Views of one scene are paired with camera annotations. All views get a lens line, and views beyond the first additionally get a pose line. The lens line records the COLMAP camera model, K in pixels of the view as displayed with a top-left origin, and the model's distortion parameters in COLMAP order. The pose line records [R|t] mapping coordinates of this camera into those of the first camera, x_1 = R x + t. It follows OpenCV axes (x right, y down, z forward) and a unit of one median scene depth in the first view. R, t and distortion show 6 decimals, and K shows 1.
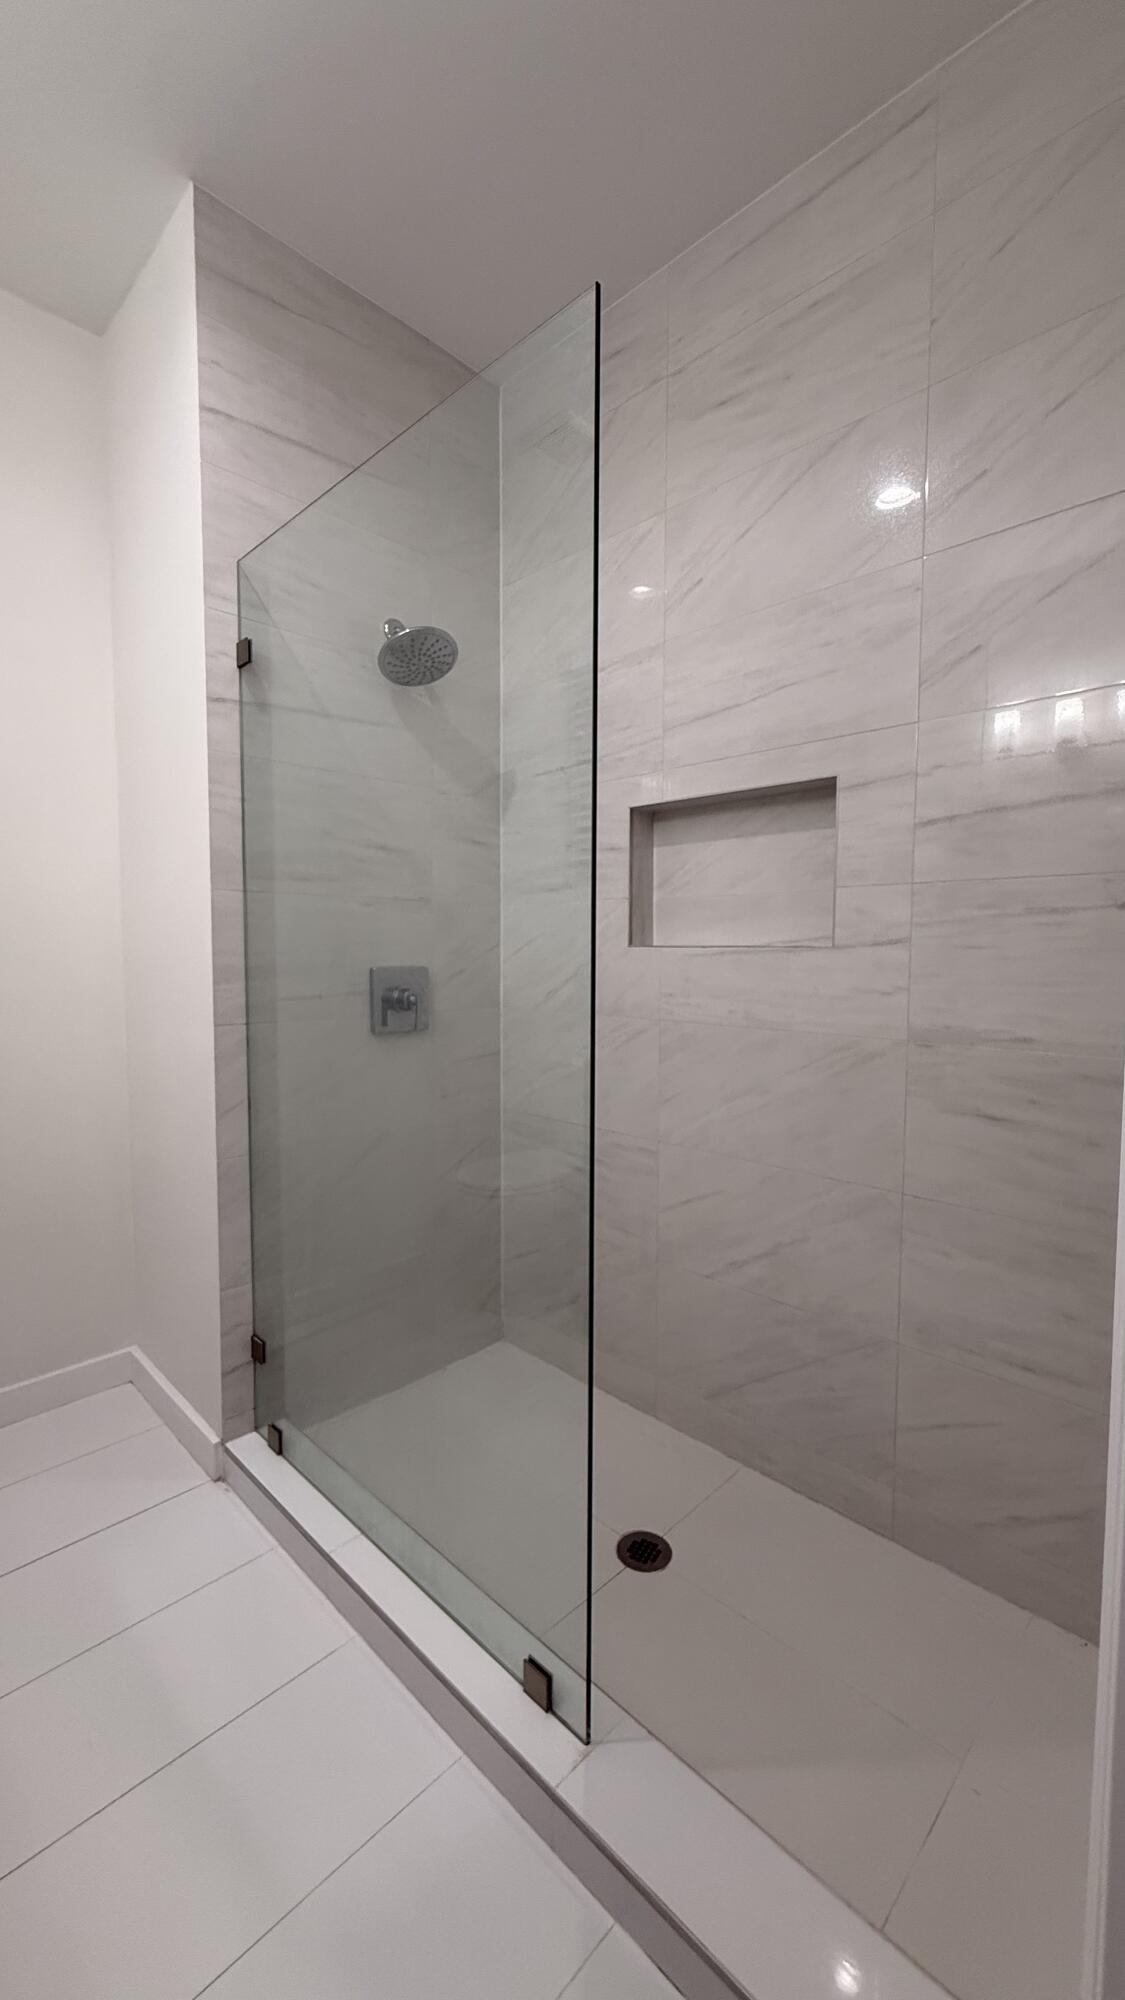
lens RADIAL K [[805.0, 0, 563.7], [0, 805.0, 999.3], [0, 0, 1]] dist [0.003883, -0.000154]
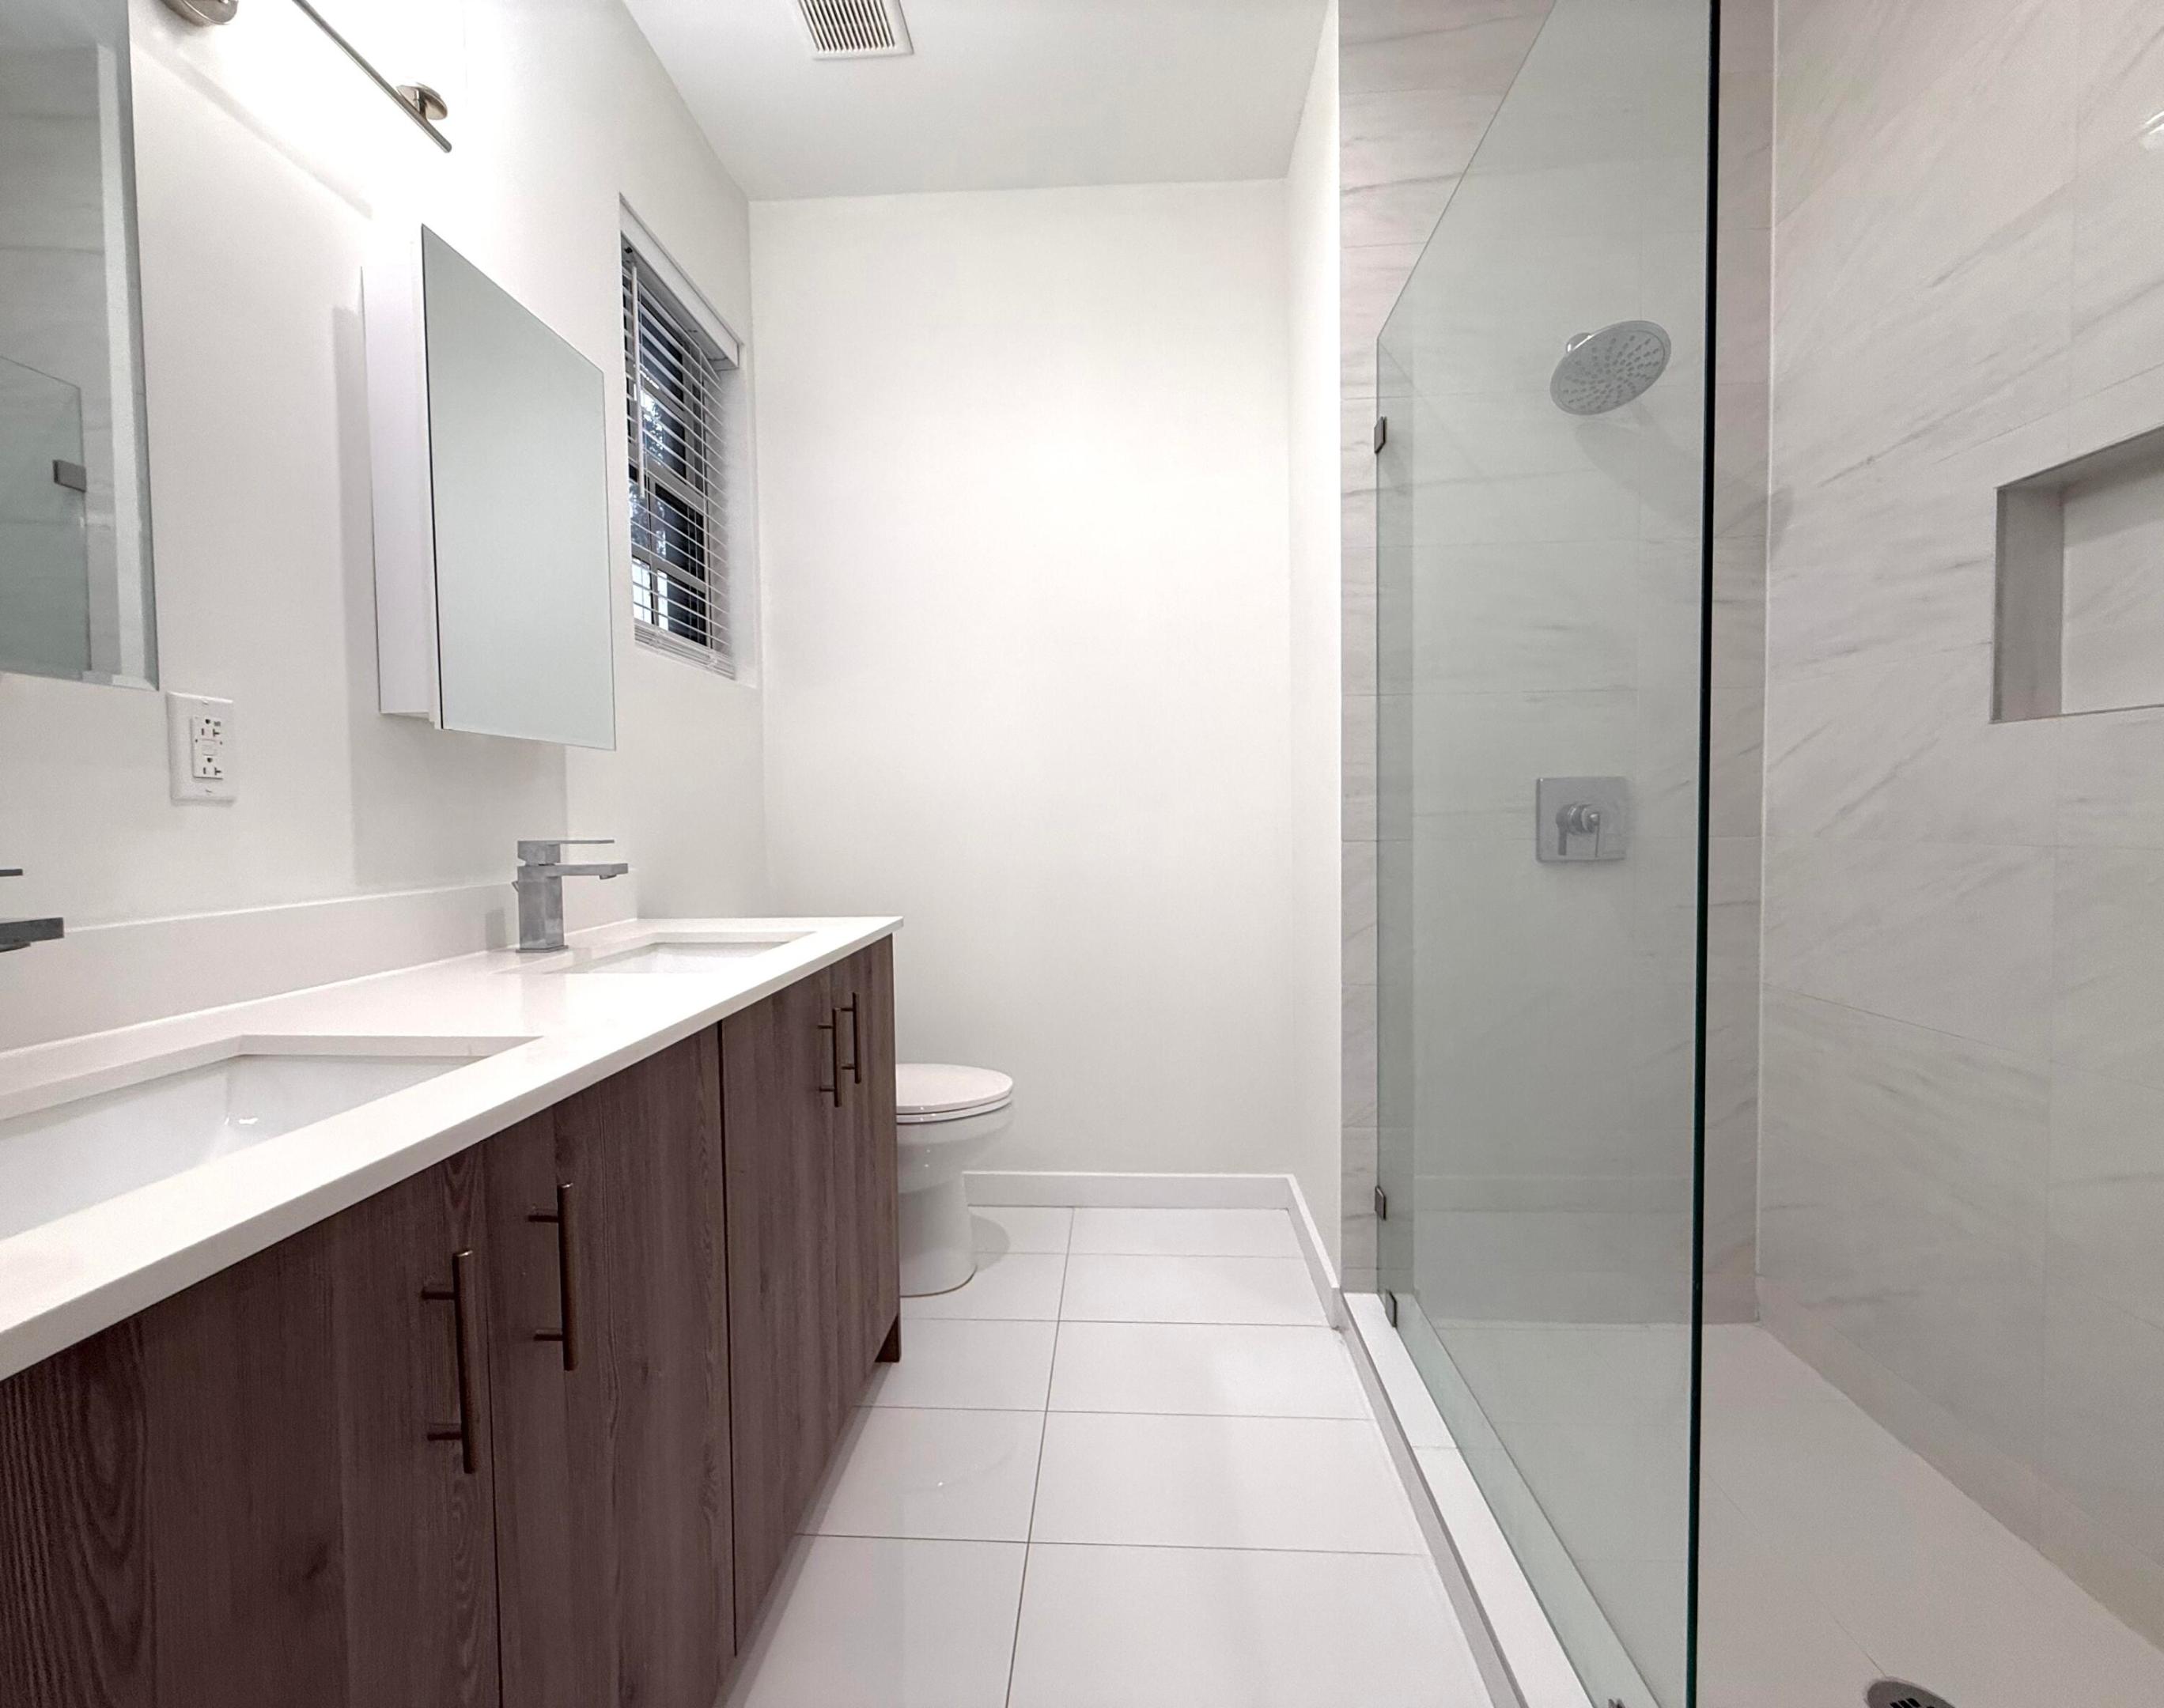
lens RADIAL K [[919.9, 0, 1080.1], [0, 919.9, 853.9], [0, 0, 1]] dist [0.001936, -0.000284]
pose [[0.661949, 0.017173, -0.749352, 0.159332], [-0.030545, 0.999525, -0.004076, 0.058128], [0.748927, 0.025587, 0.662159, 0.056970]]
